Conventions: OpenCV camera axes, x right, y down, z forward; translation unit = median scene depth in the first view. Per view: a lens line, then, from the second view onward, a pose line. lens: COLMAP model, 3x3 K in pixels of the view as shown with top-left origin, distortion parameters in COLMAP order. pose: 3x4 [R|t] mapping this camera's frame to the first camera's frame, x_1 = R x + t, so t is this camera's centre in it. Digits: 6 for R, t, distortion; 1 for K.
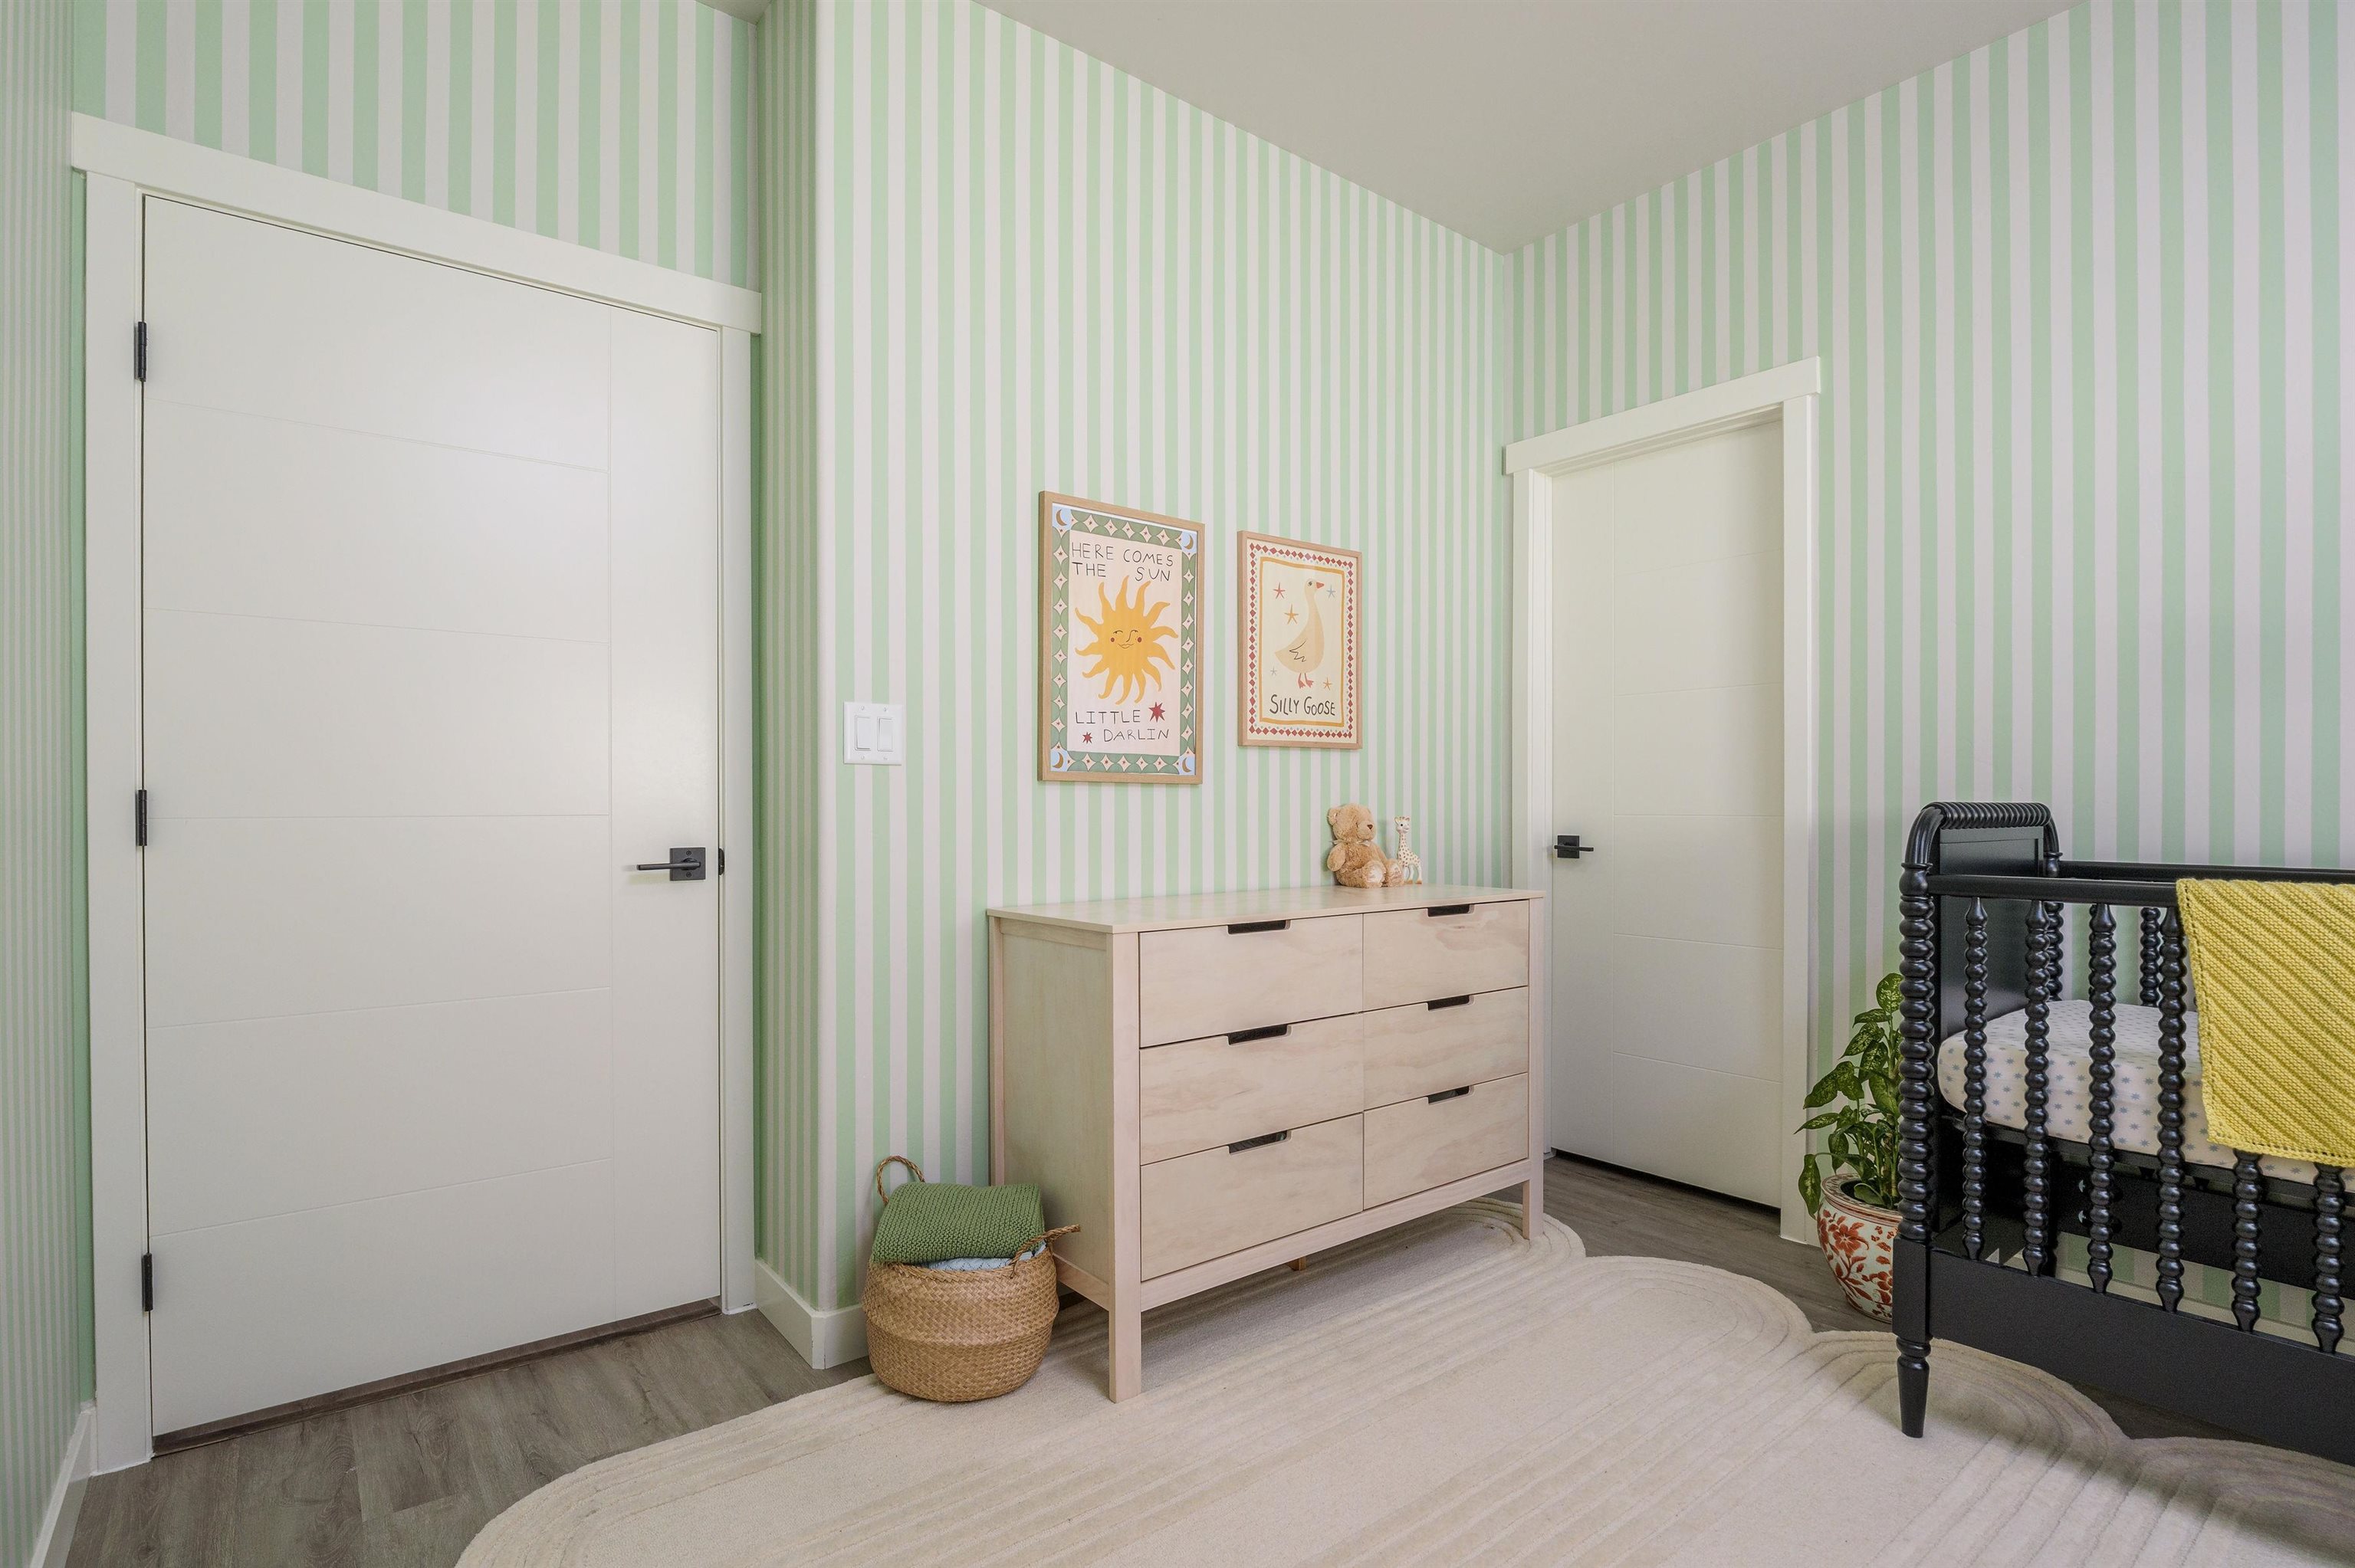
lens RADIAL K [[1116.8, 0, 1178.0], [0, 1116.8, 804.5], [0, 0, 1]] dist [0.001266, 0.000115]
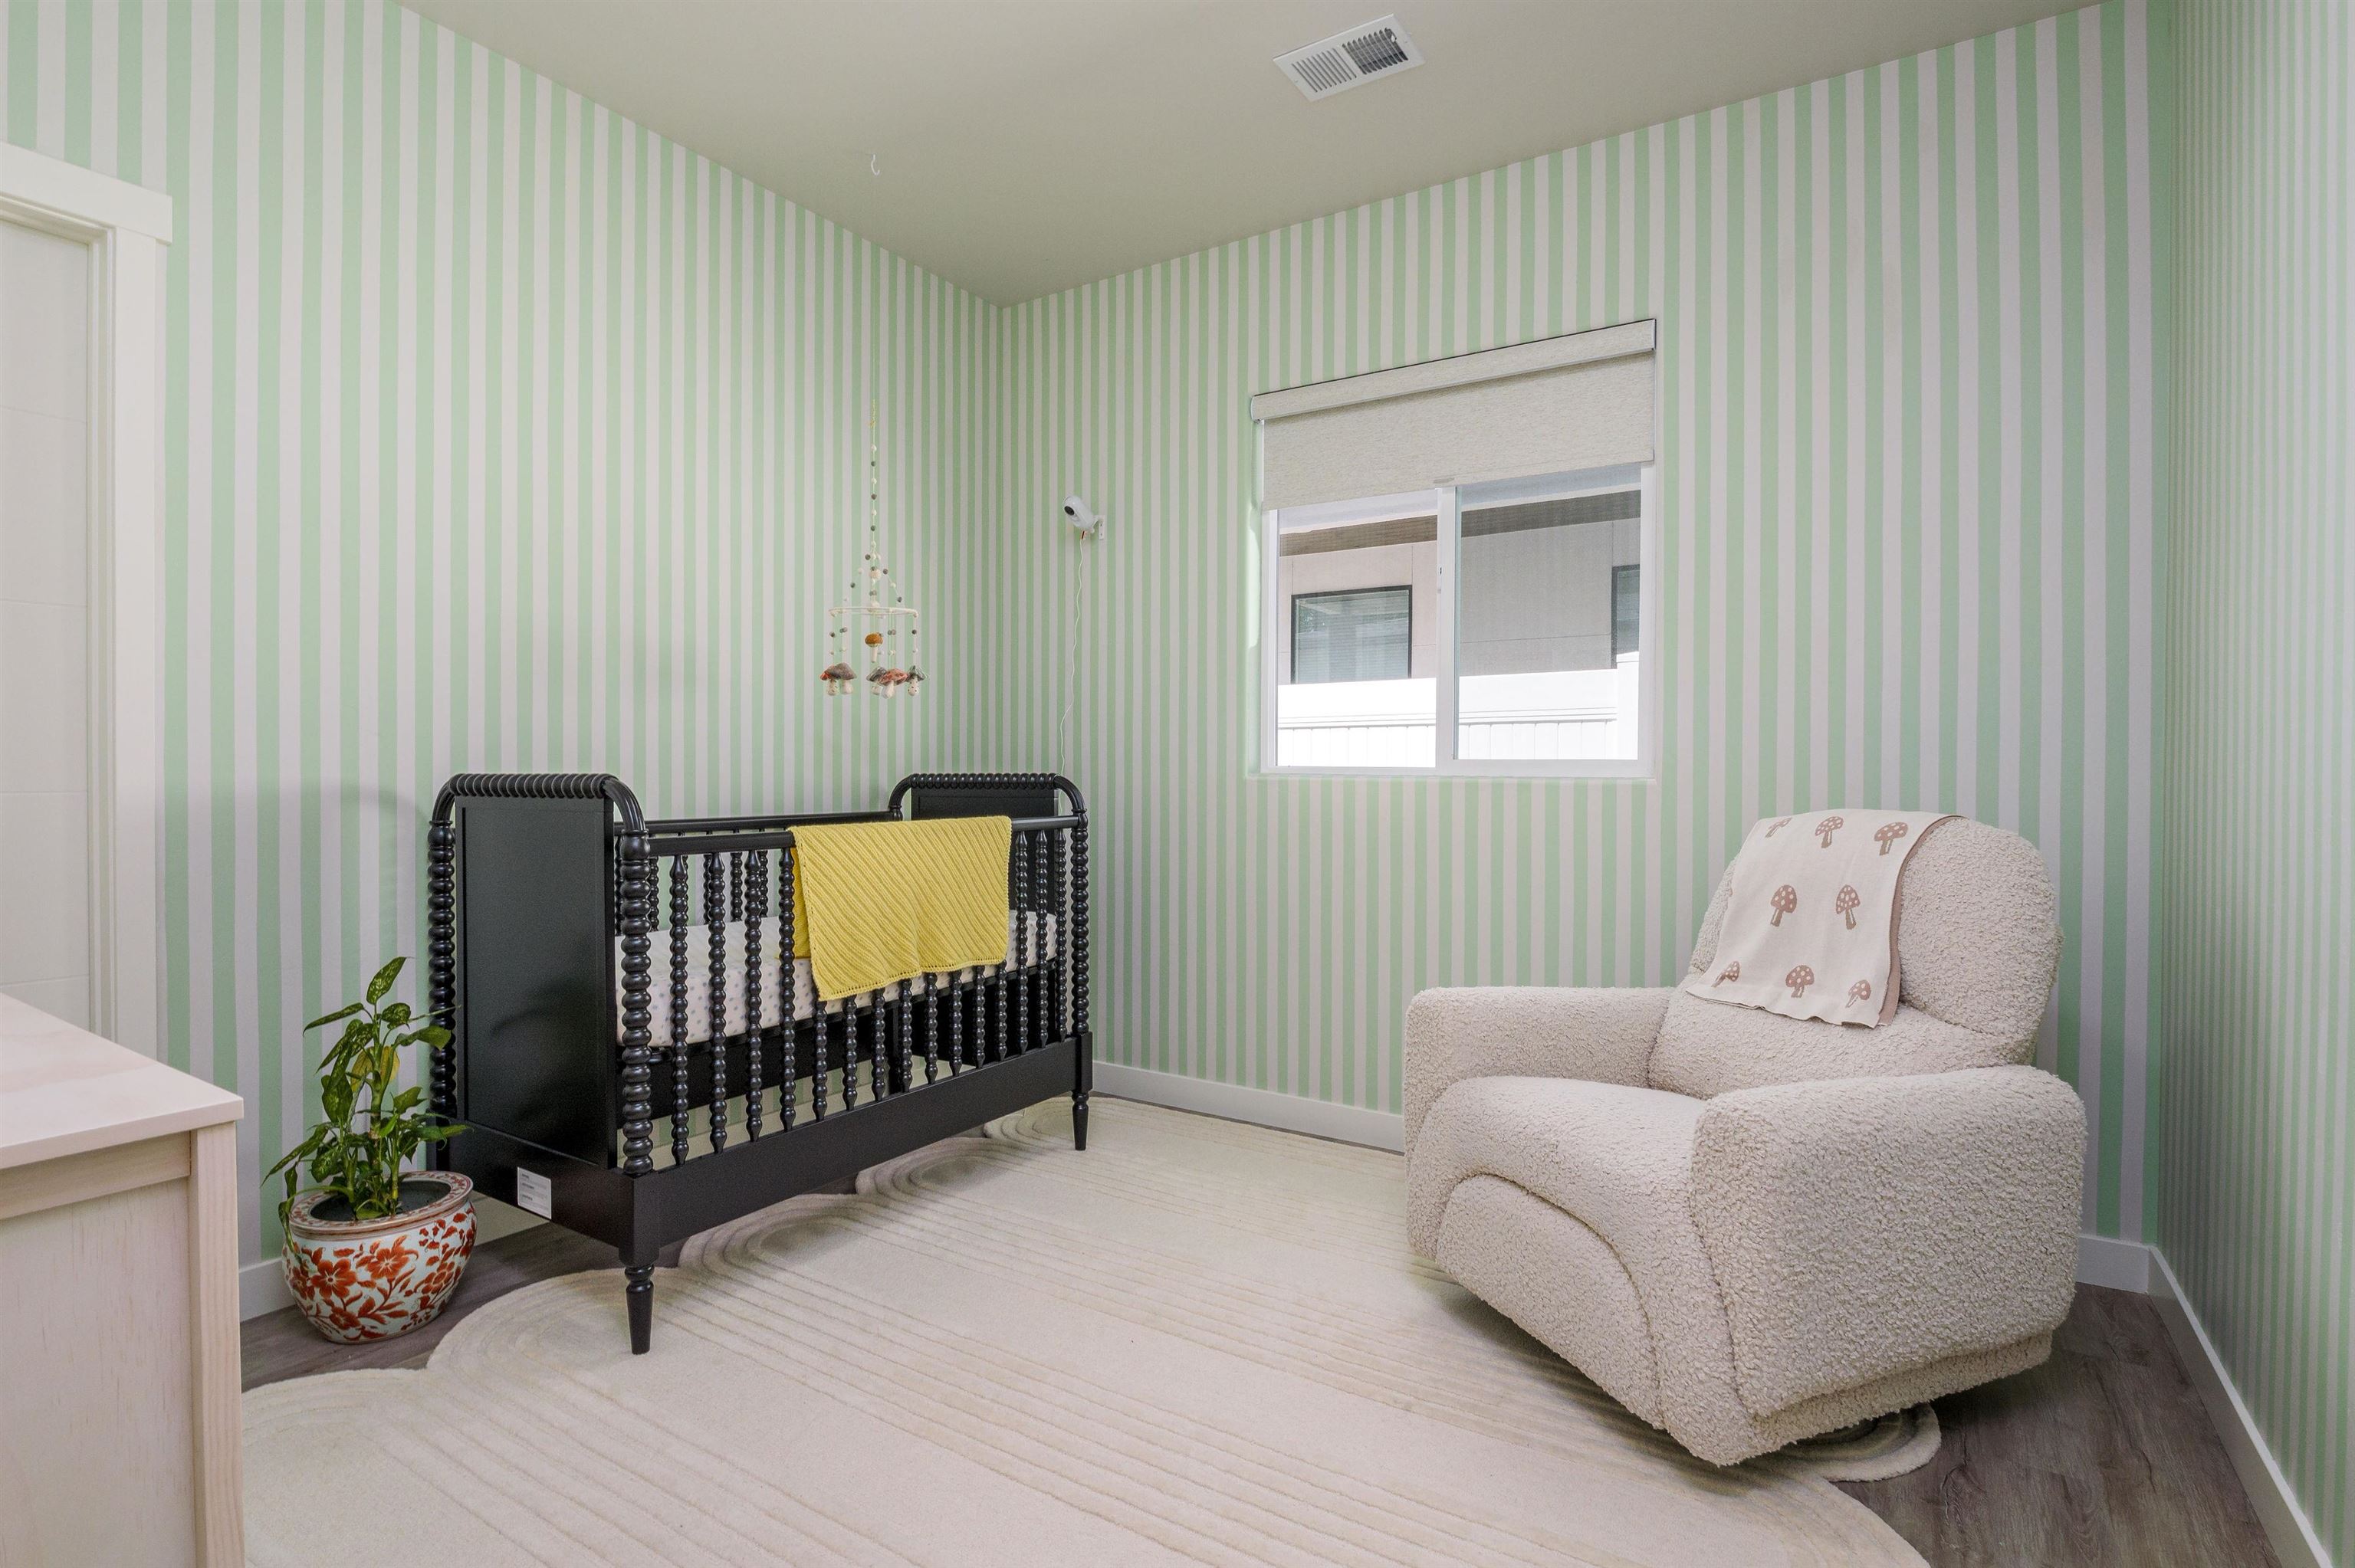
lens RADIAL K [[1134.9, 0, 1161.6], [0, 1134.9, 789.3], [0, 0, 1]] dist [0.004327, -0.022691]
pose [[-0.344445, -0.009644, 0.938757, -0.563979], [-0.003691, 0.999953, 0.008918, 0.001639], [-0.938799, -0.000393, -0.344464, 0.907791]]
